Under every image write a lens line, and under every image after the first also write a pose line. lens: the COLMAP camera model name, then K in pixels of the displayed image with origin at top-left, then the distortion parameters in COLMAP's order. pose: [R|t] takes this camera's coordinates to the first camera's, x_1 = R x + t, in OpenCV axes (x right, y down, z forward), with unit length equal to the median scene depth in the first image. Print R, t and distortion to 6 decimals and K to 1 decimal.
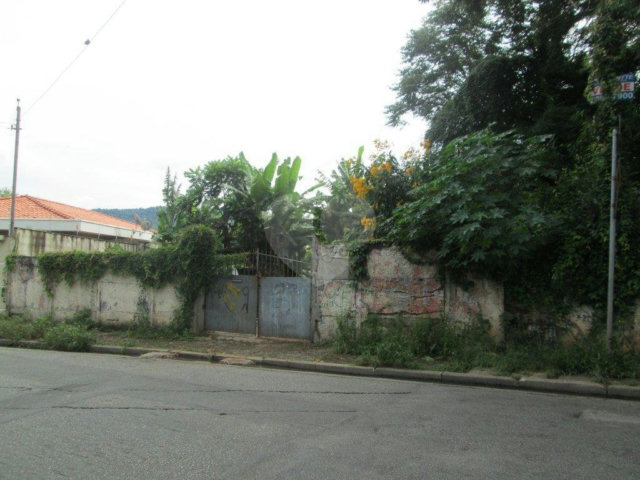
lens RADIAL K [[557.6, 0, 320.4], [0, 557.6, 241.3], [0, 0, 1]] dist [-0.057479, 0.058656]
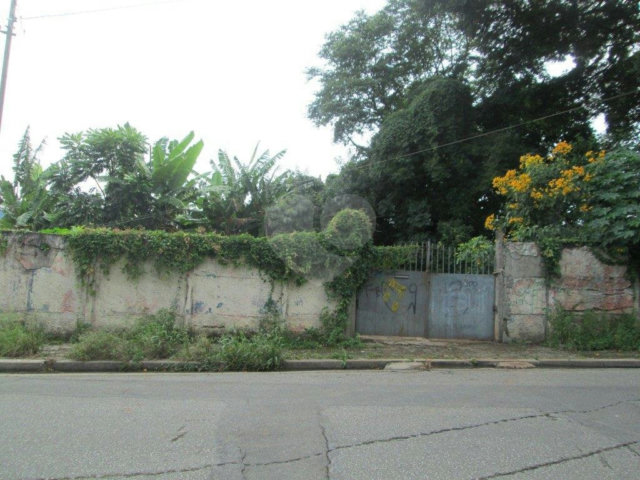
lens RADIAL K [[557.6, 0, 318.6], [0, 557.6, 236.3], [0, 0, 1]] dist [-0.057479, 0.058656]
pose [[0.838878, 0.062369, 0.540734, -0.748757], [-0.053001, 0.998053, -0.032892, 0.044215], [-0.541732, -0.001067, 0.840550, 0.342235]]
